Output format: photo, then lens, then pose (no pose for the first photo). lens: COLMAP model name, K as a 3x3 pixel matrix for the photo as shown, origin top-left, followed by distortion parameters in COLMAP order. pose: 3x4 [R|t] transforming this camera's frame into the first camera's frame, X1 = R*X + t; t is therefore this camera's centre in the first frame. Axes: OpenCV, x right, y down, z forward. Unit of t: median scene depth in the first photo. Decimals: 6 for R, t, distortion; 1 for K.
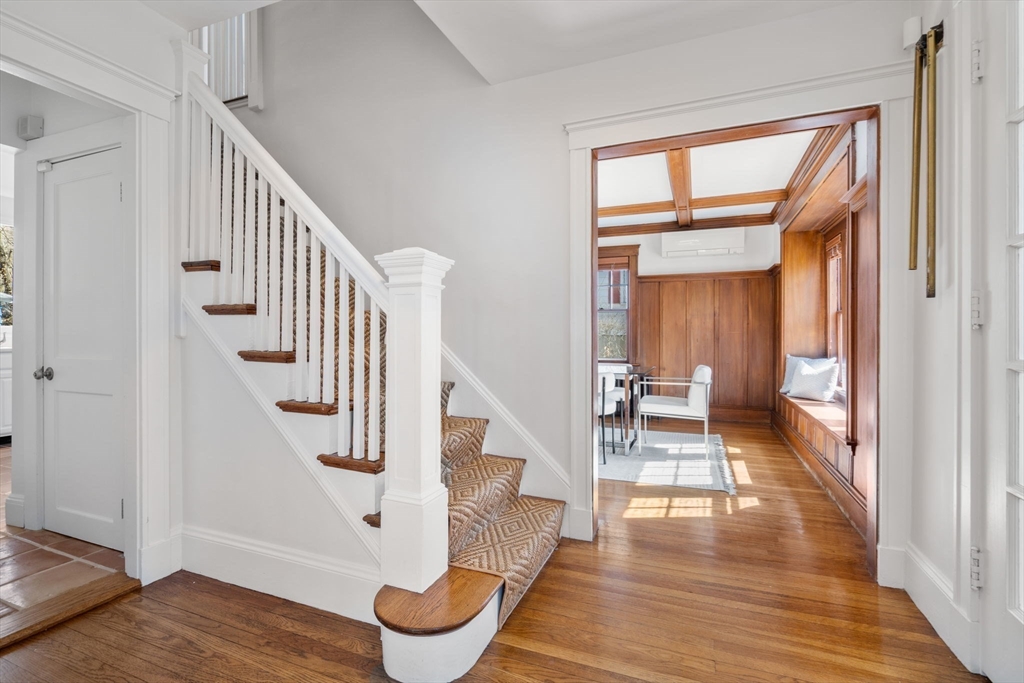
lens RADIAL K [[469.3, 0, 512.1], [0, 469.3, 339.2], [0, 0, 1]] dist [-0.000557, 0.000428]
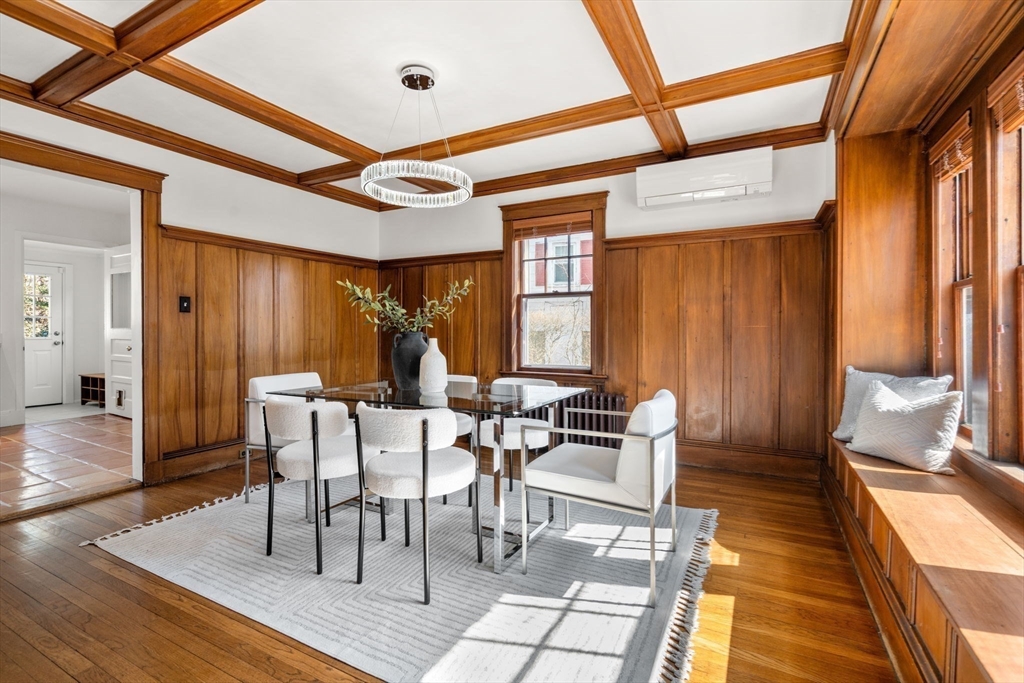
lens RADIAL K [[469.3, 0, 510.8], [0, 469.3, 336.3], [0, 0, 1]] dist [-0.000557, 0.000428]
pose [[0.993966, 0.000513, -0.109690, 0.241745], [-0.000243, 0.999997, 0.002476, -0.003398], [0.109691, -0.002434, 0.993963, 0.391939]]
